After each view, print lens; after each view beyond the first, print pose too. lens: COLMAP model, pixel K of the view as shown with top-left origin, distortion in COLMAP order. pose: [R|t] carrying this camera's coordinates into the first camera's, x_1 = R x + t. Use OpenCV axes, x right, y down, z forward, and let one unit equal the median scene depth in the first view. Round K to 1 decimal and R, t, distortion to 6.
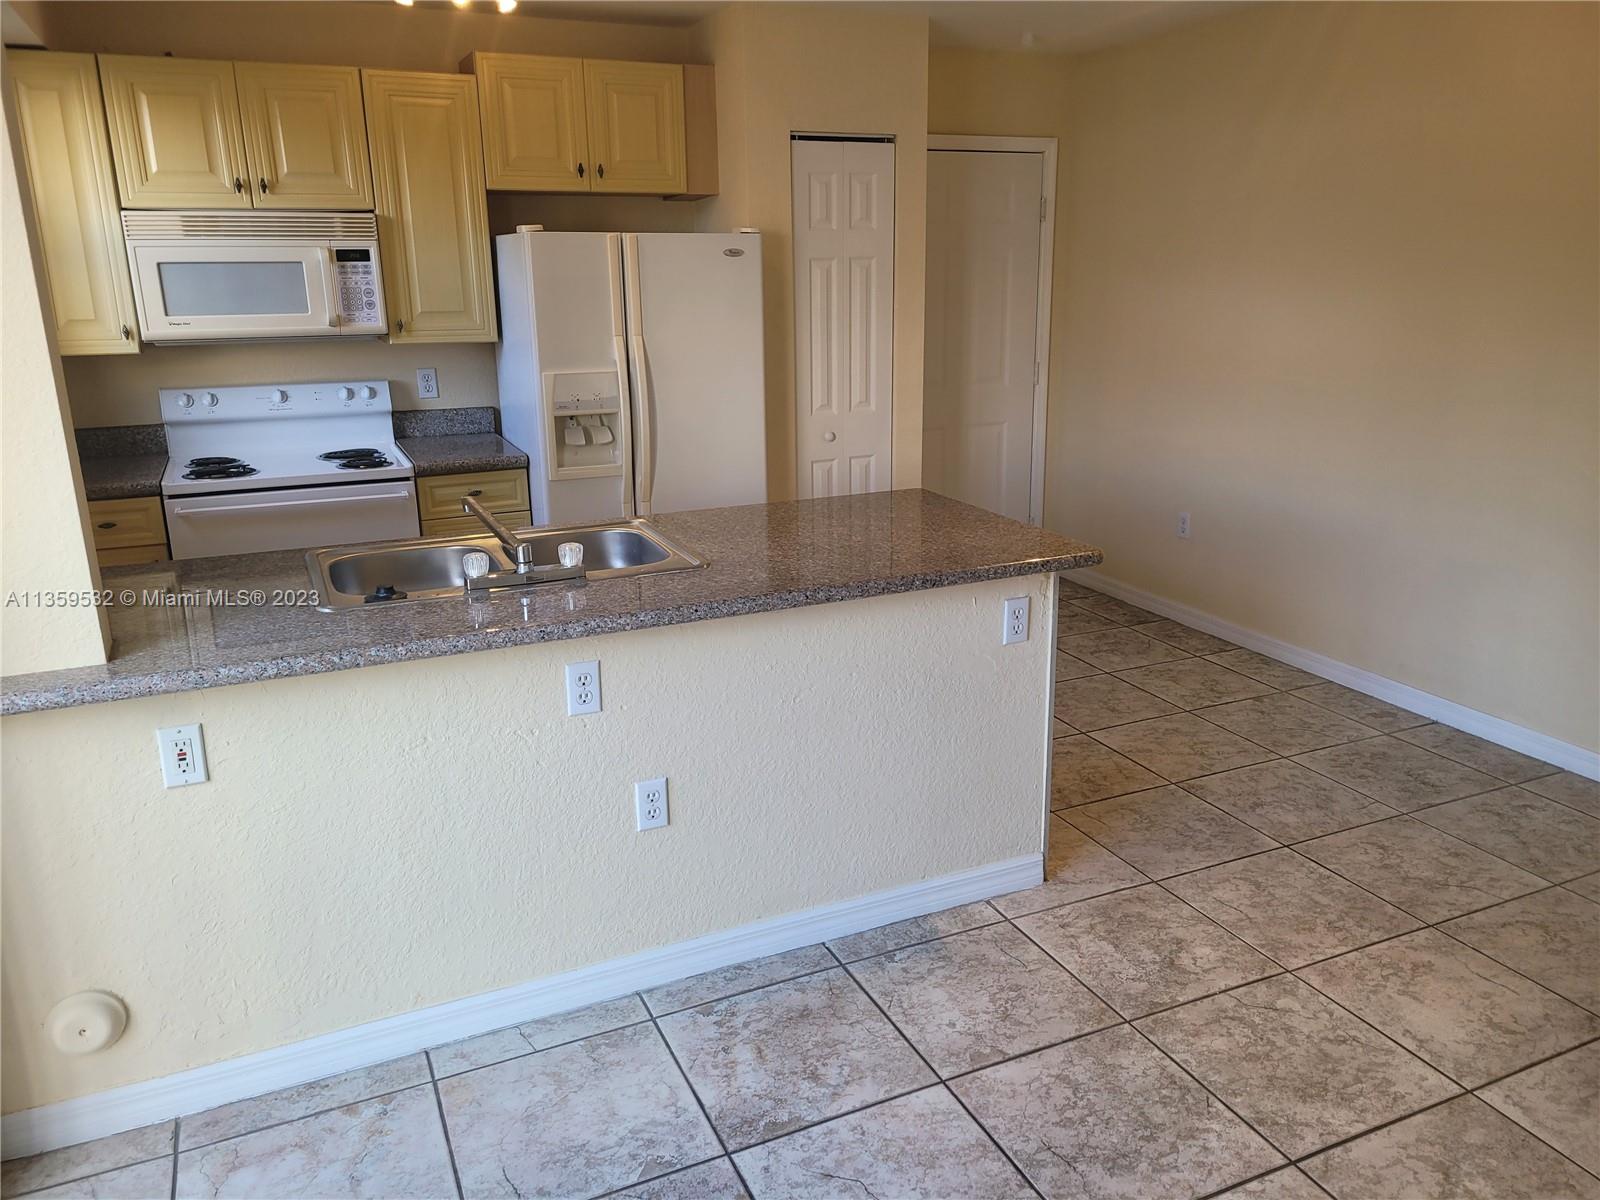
lens RADIAL K [[1211.0, 0, 818.9], [0, 1211.0, 603.9], [0, 0, 1]] dist [0.078934, -0.069358]
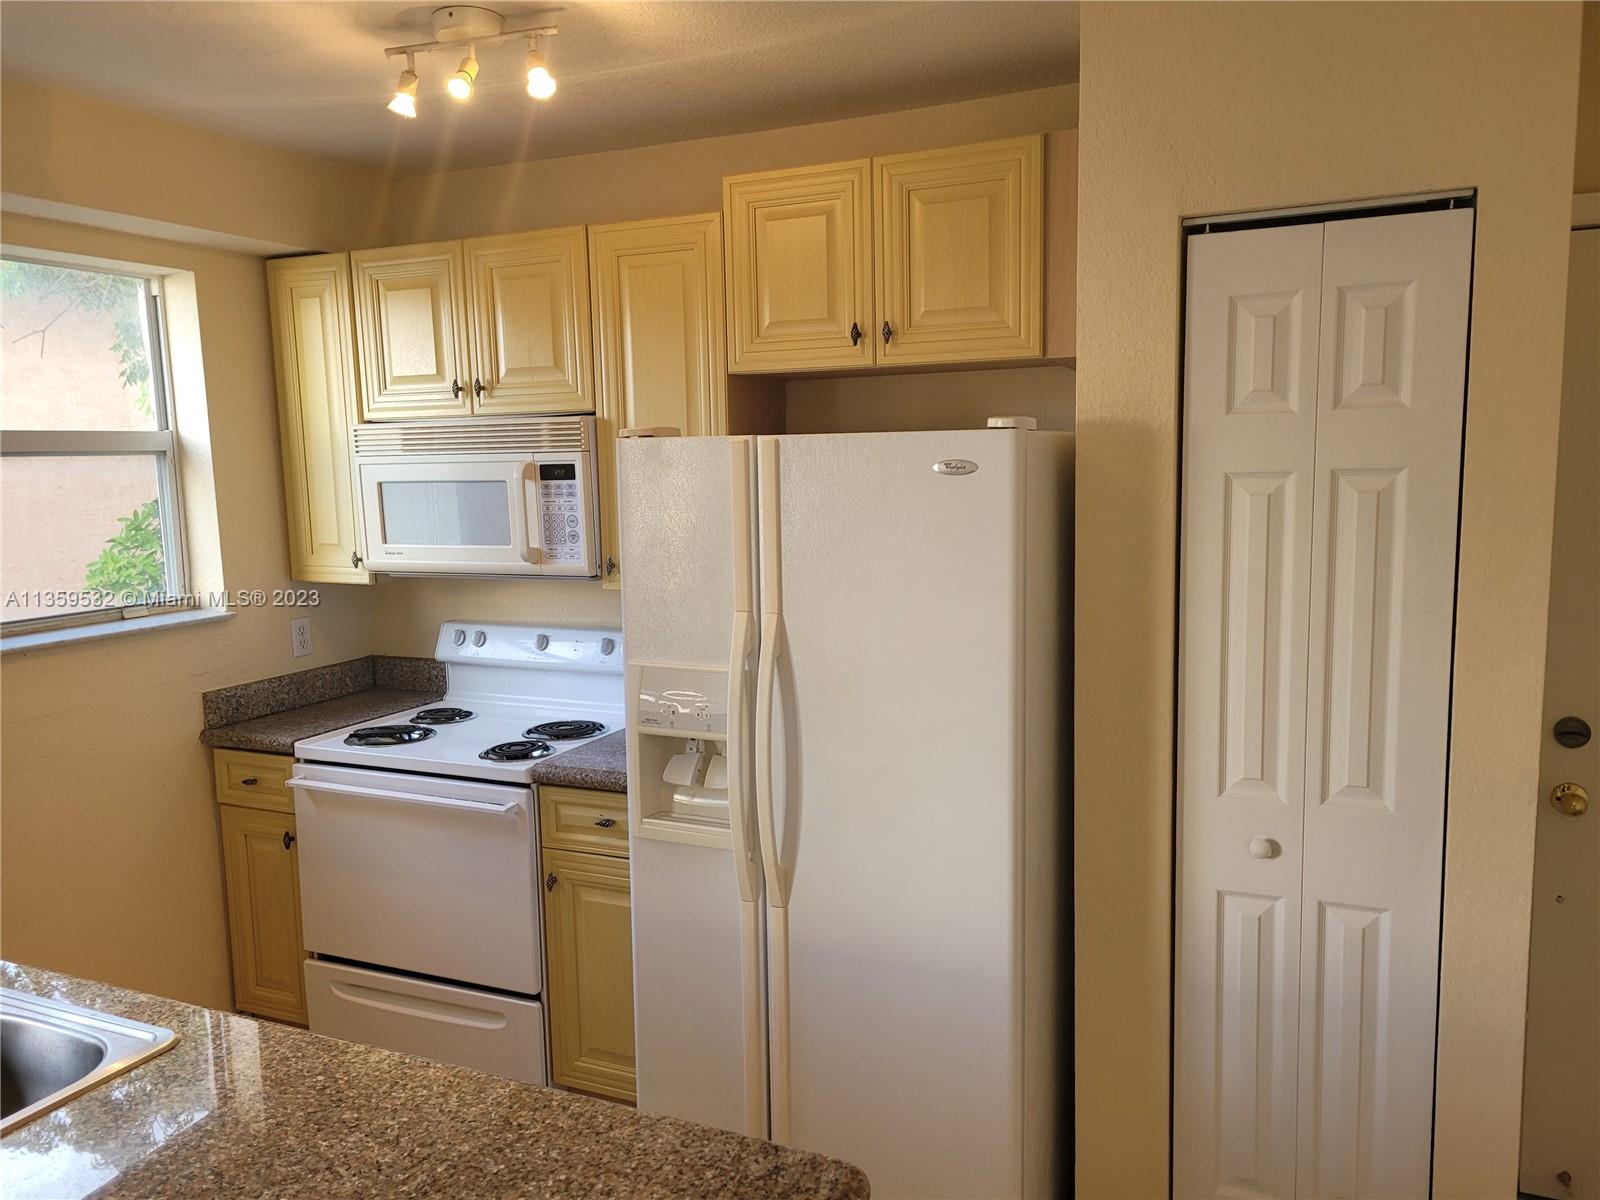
lens RADIAL K [[1211.0, 0, 818.9], [0, 1211.0, 603.9], [0, 0, 1]] dist [0.078934, -0.069358]
pose [[0.643769, 0.092355, -0.759626, 0.281203], [-0.194498, 0.979838, -0.045706, -0.202164], [0.740089, 0.177170, 0.648752, 0.652947]]
